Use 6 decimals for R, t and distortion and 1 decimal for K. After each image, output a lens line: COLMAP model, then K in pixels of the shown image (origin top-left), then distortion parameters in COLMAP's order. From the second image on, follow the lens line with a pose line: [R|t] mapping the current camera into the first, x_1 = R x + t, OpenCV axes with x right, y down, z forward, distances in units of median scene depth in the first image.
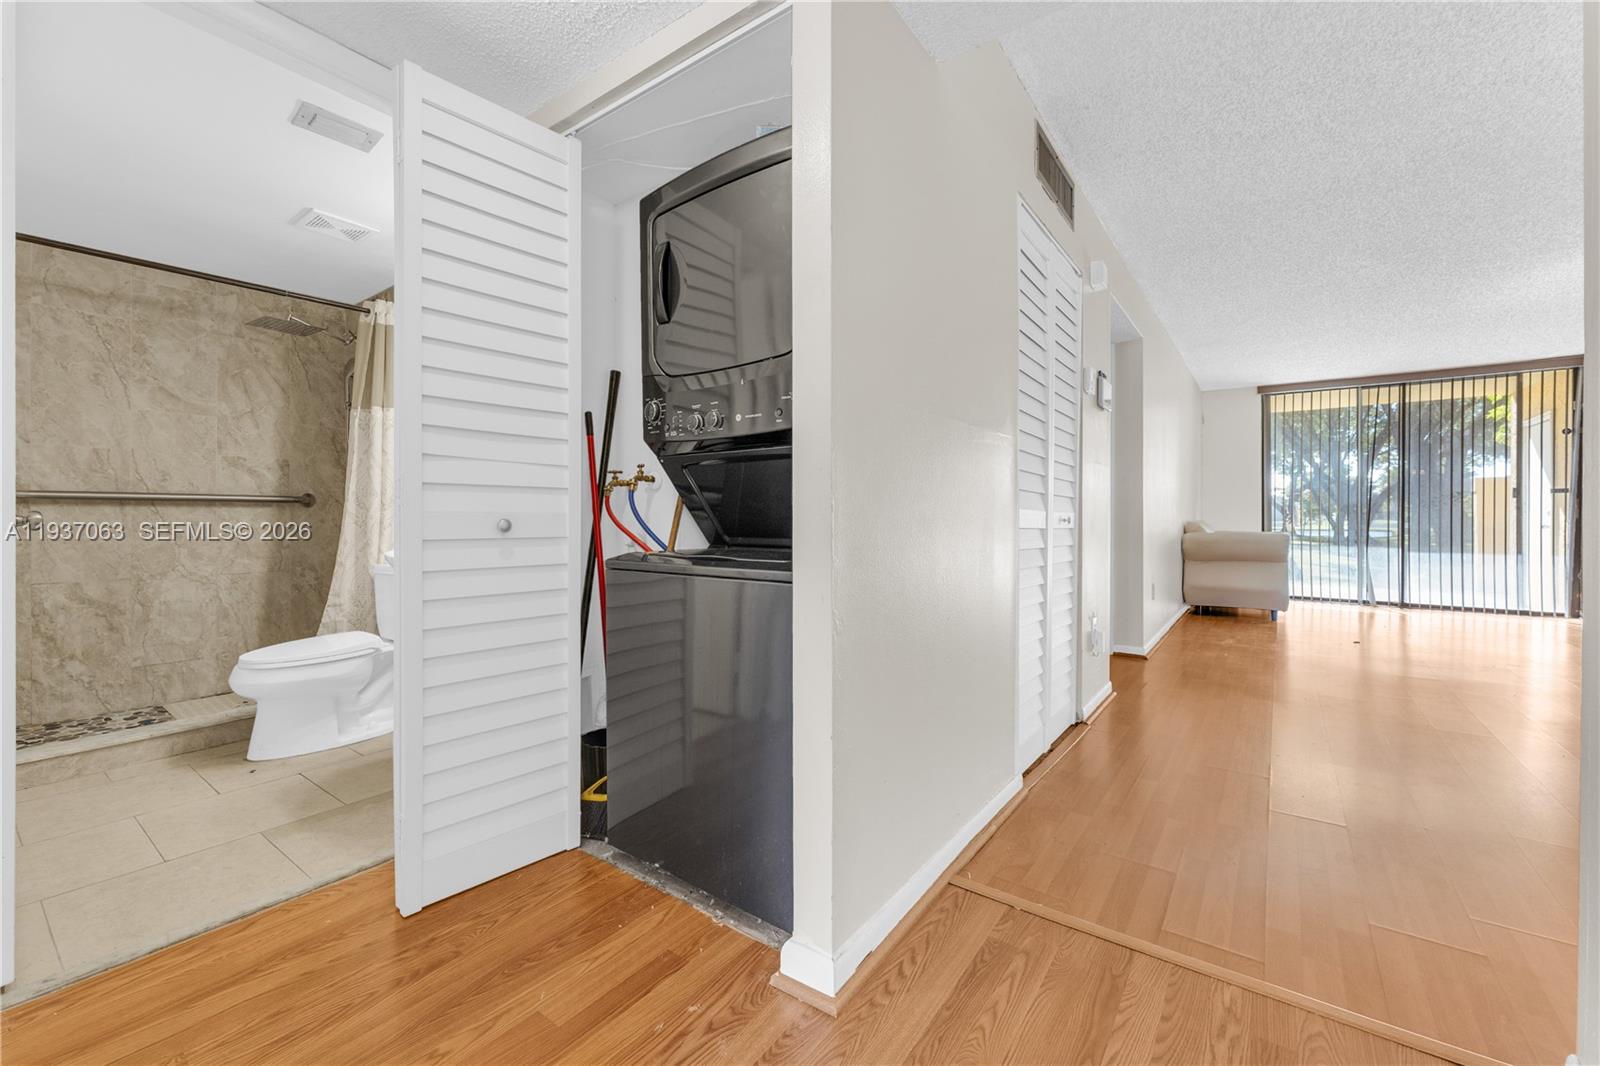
lens RADIAL K [[649.8, 0, 802.5], [0, 649.8, 517.3], [0, 0, 1]] dist [0.001024, -0.000137]
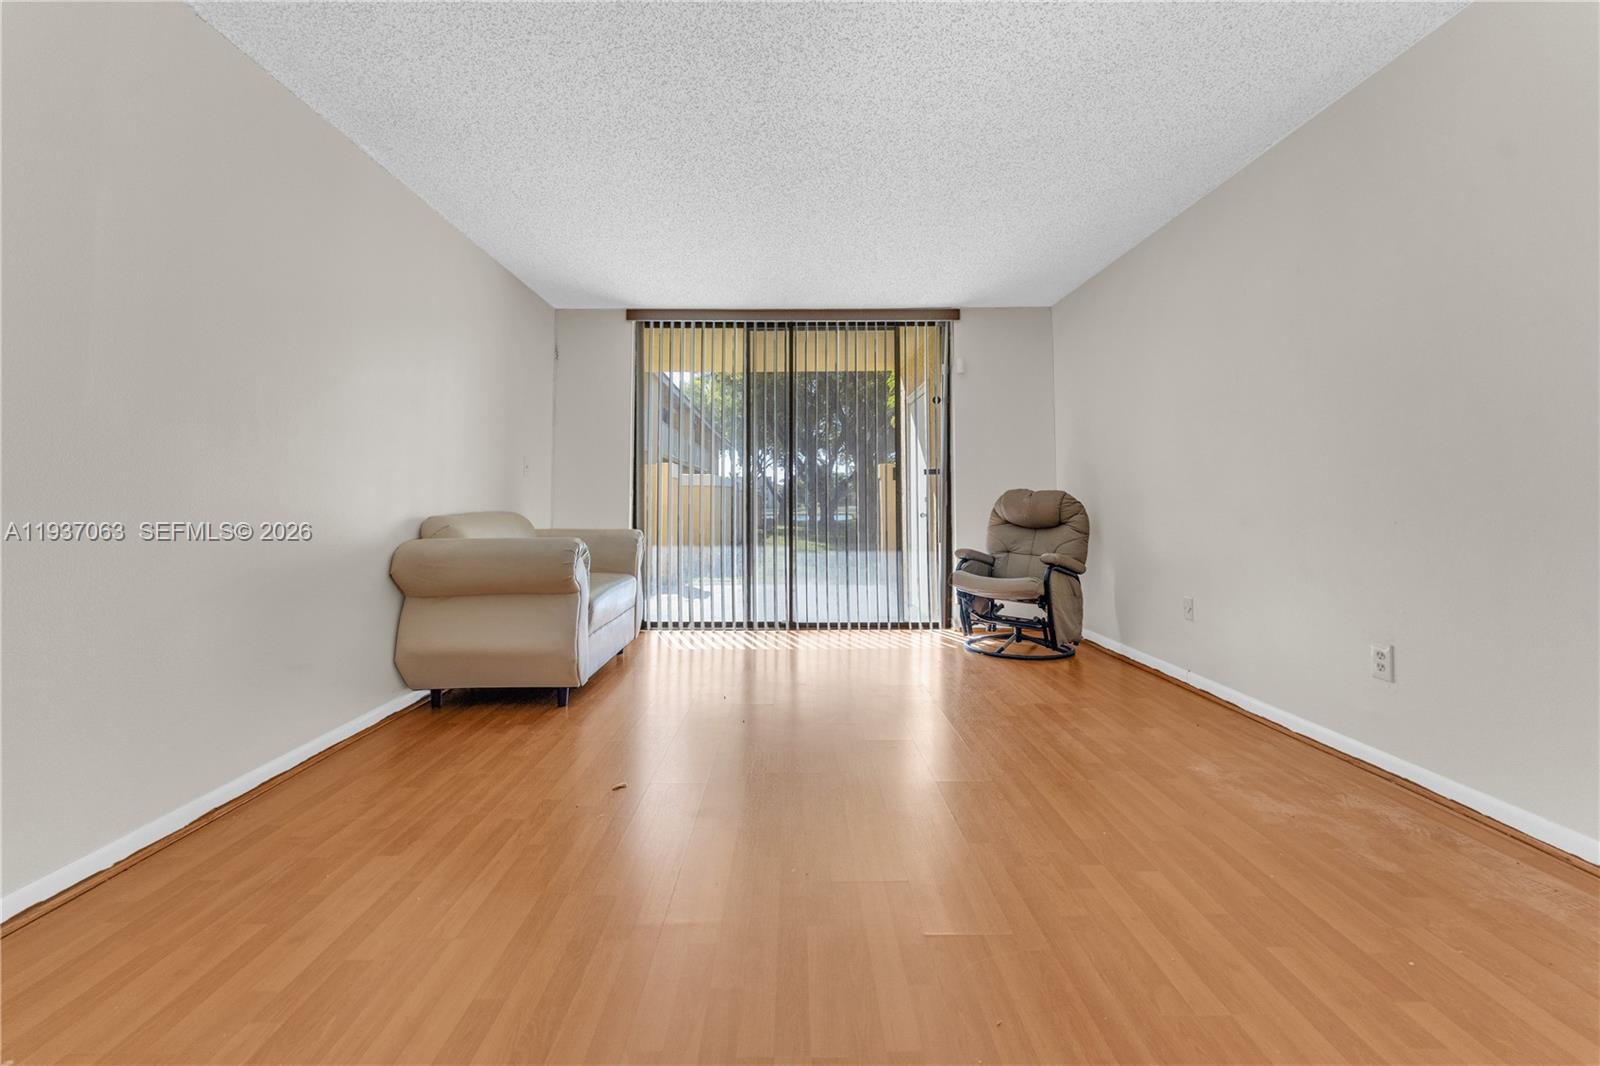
lens RADIAL K [[659.5, 0, 784.5], [0, 659.5, 479.3], [0, 0, 1]] dist [-0.000571, -0.000181]
pose [[0.807605, 0.017186, 0.589473, 0.149578], [0.006686, 0.999244, -0.038293, -0.000323], [-0.589686, 0.034867, 0.806880, 0.125671]]
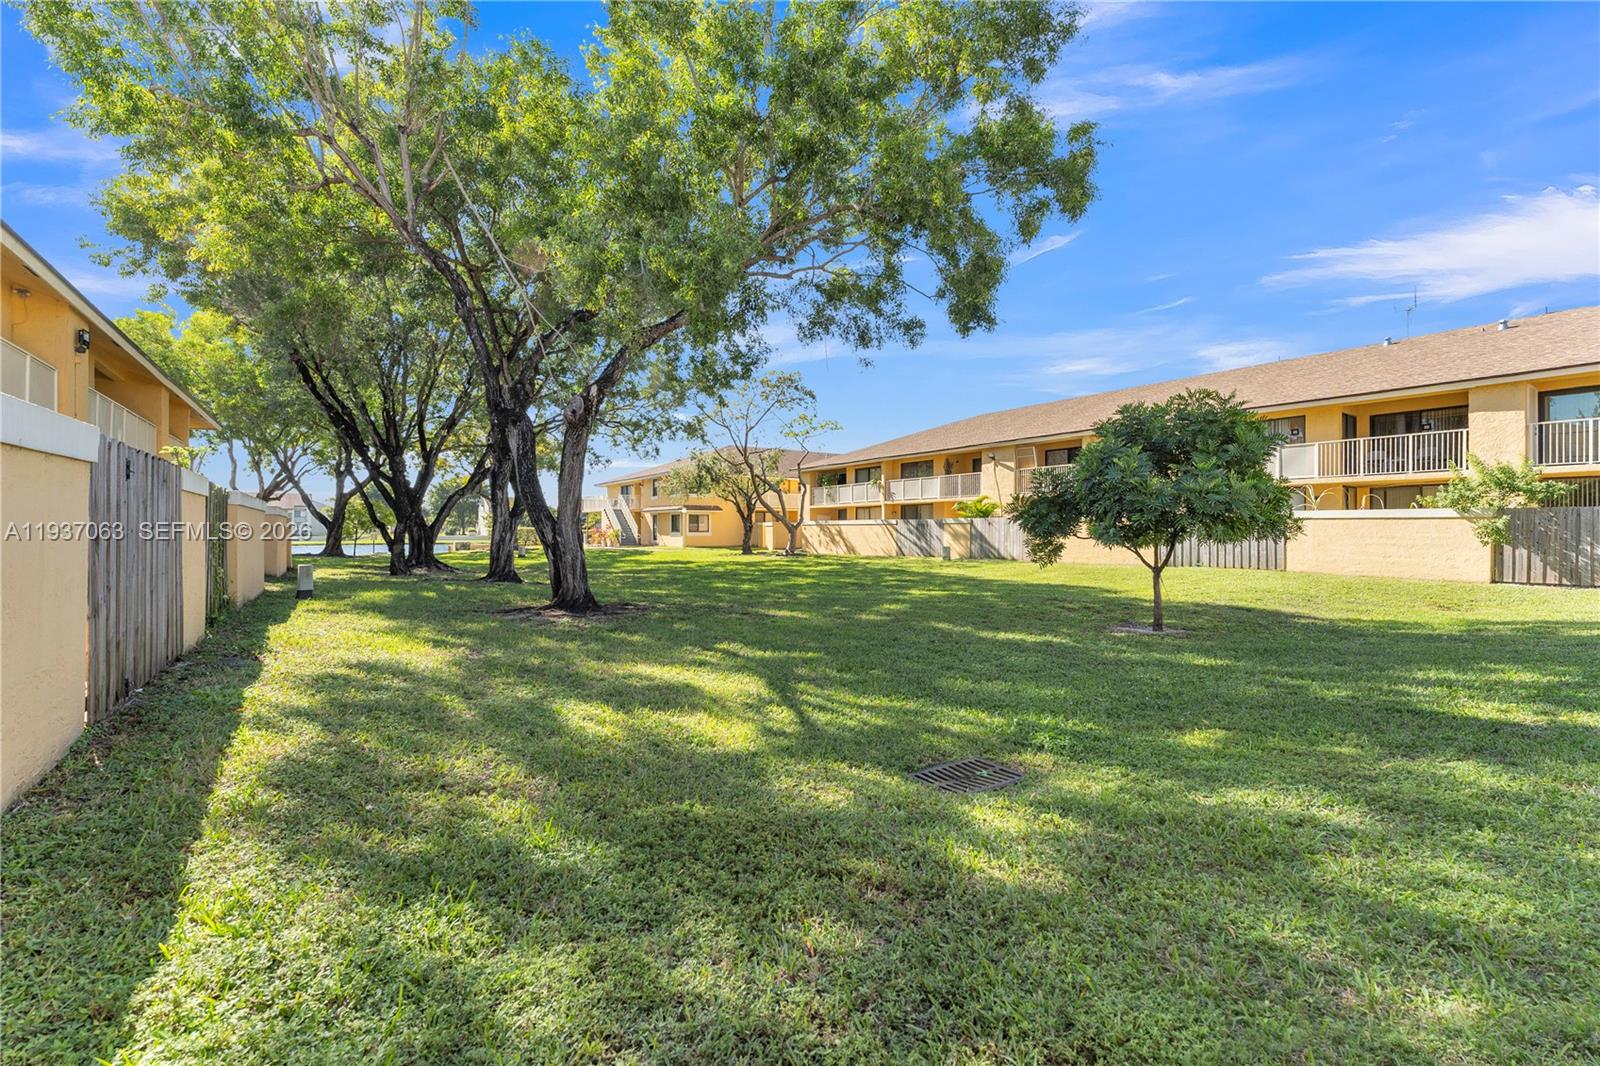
lens RADIAL K [[659.2, 0, 800.7], [0, 659.2, 497.9], [0, 0, 1]] dist [0.001657, -0.000202]
pose [[0.322875, 0.028098, 0.946024, 0.505733], [0.016512, 0.999240, -0.035314, -0.006994], [-0.946298, 0.027023, 0.322166, 0.618178]]
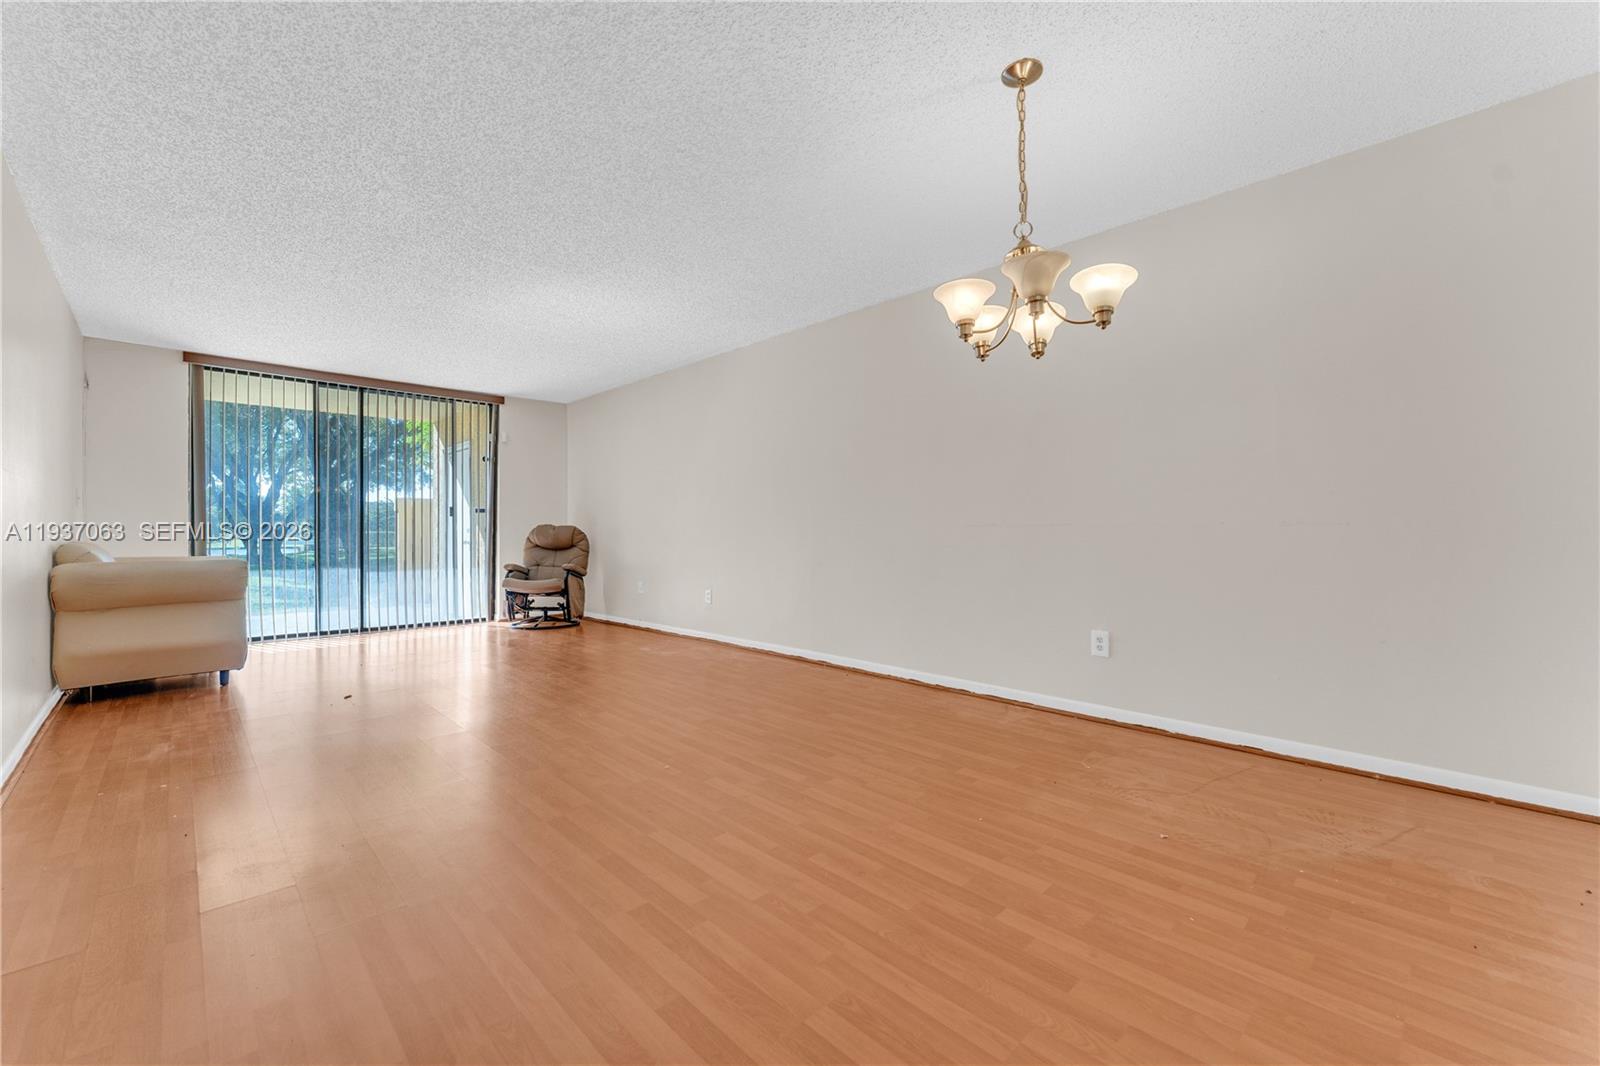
lens RADIAL K [[642.6, 0, 790.6], [0, 642.6, 531.3], [0, 0, 1]] dist [0.003418, 0.000149]
pose [[0.175530, 0.000964, 0.984474, 0.041617], [0.004622, 0.999988, -0.001803, -0.000216], [-0.984463, 0.004867, 0.175524, 0.076467]]
